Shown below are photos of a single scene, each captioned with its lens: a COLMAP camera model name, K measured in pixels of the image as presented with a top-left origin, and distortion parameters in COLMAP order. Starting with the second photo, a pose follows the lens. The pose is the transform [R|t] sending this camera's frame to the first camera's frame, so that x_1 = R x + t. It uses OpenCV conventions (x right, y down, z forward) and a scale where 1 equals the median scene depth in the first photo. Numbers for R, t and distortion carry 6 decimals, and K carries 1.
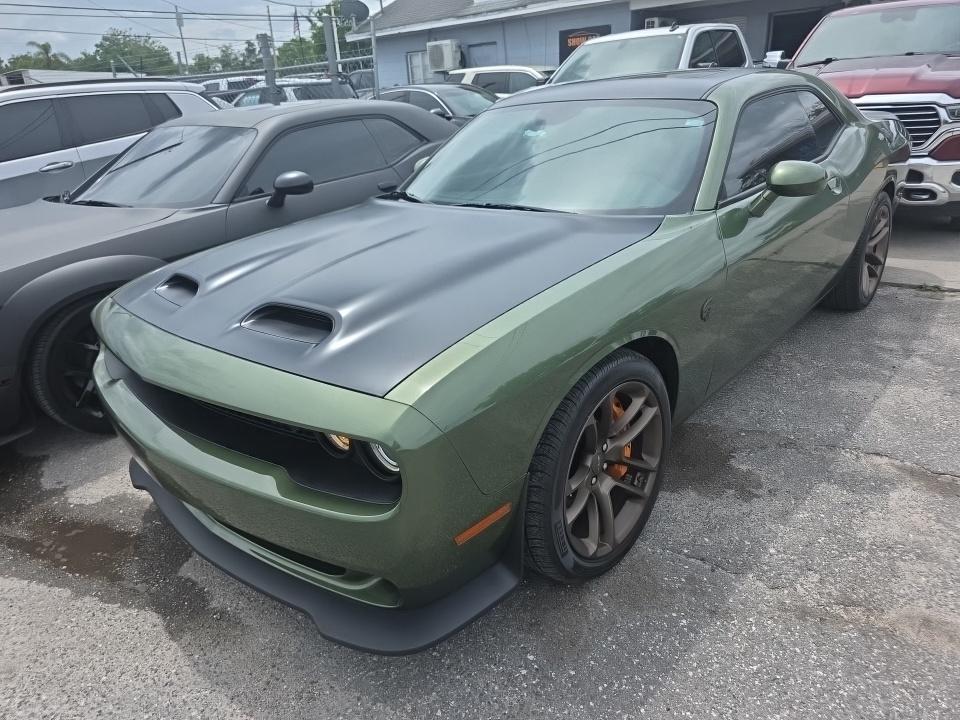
lens RADIAL K [[642.8, 0, 481.9], [0, 642.8, 358.4], [0, 0, 1]] dist [0.031279, -0.024948]
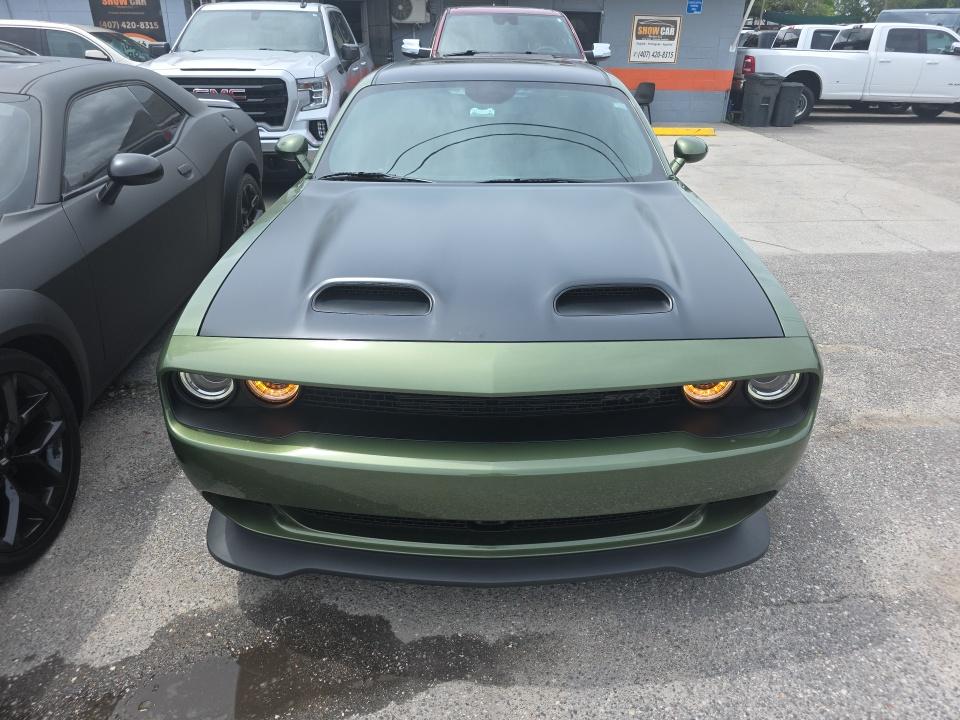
lens RADIAL K [[642.8, 0, 487.3], [0, 642.8, 360.1], [0, 0, 1]] dist [0.031279, -0.024948]
pose [[0.743615, -0.223501, 0.630146, -0.896809], [0.203926, 0.973383, 0.104595, -0.090124], [-0.636751, 0.050725, 0.769400, 0.299602]]
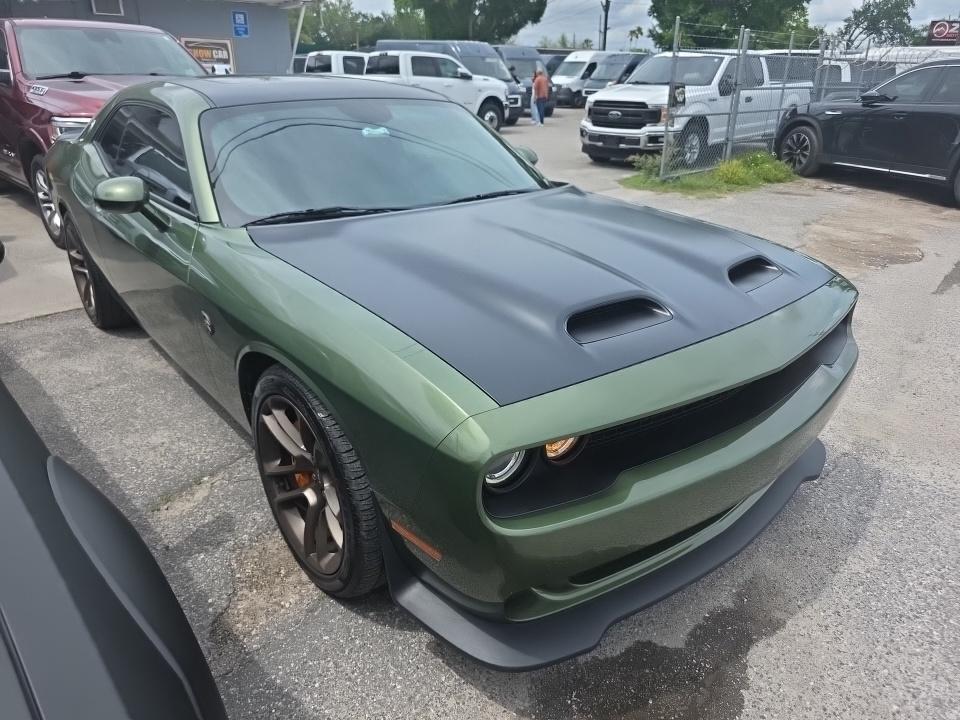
lens RADIAL K [[673.8, 0, 479.4], [0, 673.8, 359.8], [0, 0, 1]] dist [0.012593, -0.001928]
pose [[0.145900, -0.319230, 0.936379, -1.290309], [0.368193, 0.896034, 0.248107, -0.326810], [-0.918230, 0.308569, 0.248270, 0.982952]]
